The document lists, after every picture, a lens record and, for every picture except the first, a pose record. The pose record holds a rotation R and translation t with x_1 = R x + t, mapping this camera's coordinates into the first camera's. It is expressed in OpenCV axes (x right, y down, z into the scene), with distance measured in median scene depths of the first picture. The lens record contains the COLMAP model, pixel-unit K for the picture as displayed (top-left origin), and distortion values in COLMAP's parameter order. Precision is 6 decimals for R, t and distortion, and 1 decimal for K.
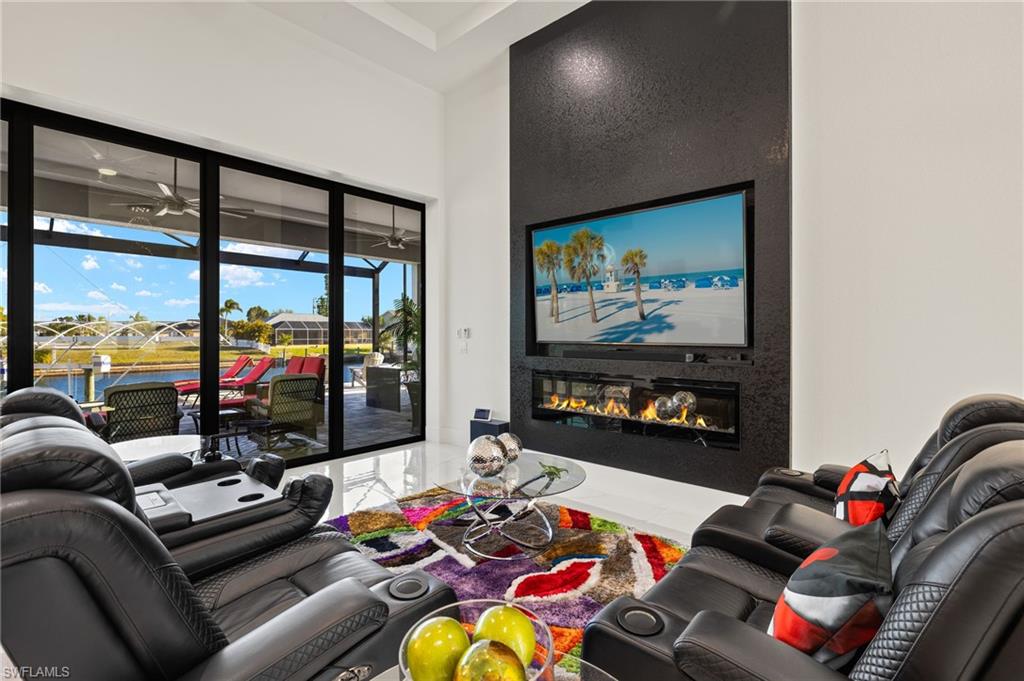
lens RADIAL K [[467.5, 0, 510.3], [0, 467.5, 334.5], [0, 0, 1]] dist [-0.002374, -0.000365]
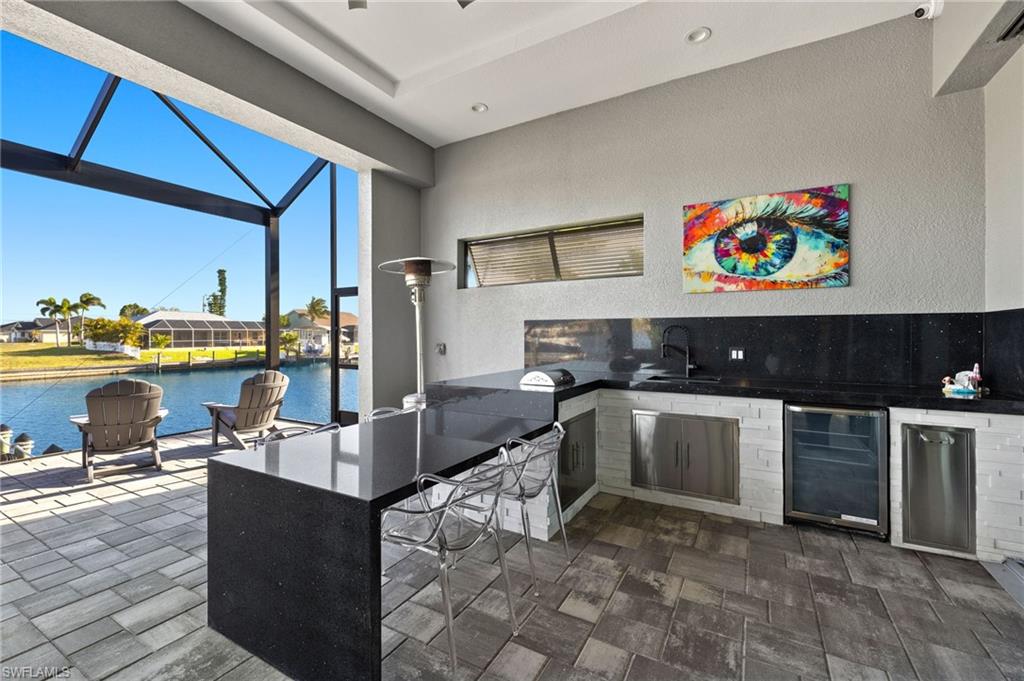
lens RADIAL K [[430.7, 0, 515.9], [0, 430.7, 336.8], [0, 0, 1]] dist [0.000577, -0.000381]
pose [[0.975863, -0.002911, 0.218366, -0.026807], [0.002130, 0.999990, 0.003813, 0.000776], [-0.218375, -0.003255, 0.975860, 0.099170]]
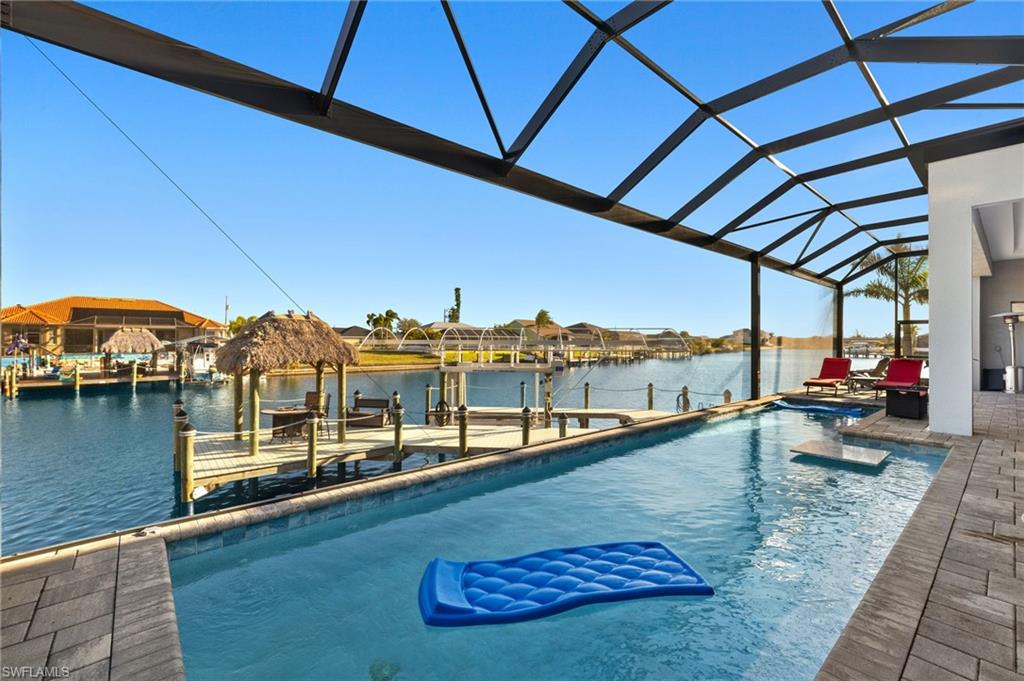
lens RADIAL K [[429.7, 0, 519.1], [0, 429.7, 340.3], [0, 0, 1]] dist [-0.004818, -0.000146]
pose [[0.992931, 0.001133, -0.118689, -0.195528], [-0.001328, 0.999998, -0.001560, 0.000239], [0.118687, 0.001706, 0.992930, -0.019052]]
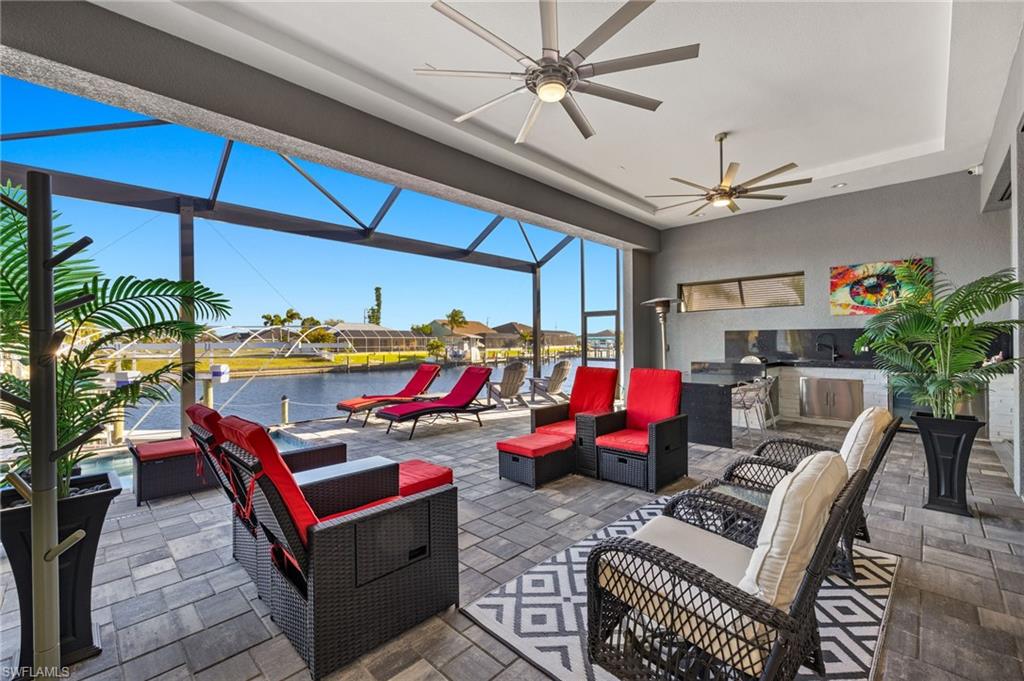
lens RADIAL K [[430.7, 0, 511.8], [0, 430.7, 341.9], [0, 0, 1]] dist [0.000577, -0.000381]
pose [[0.998944, -0.006450, -0.045488, -0.063812], [0.006417, 0.999979, -0.000857, 0.001214], [0.045492, 0.000564, 0.998965, 0.044148]]
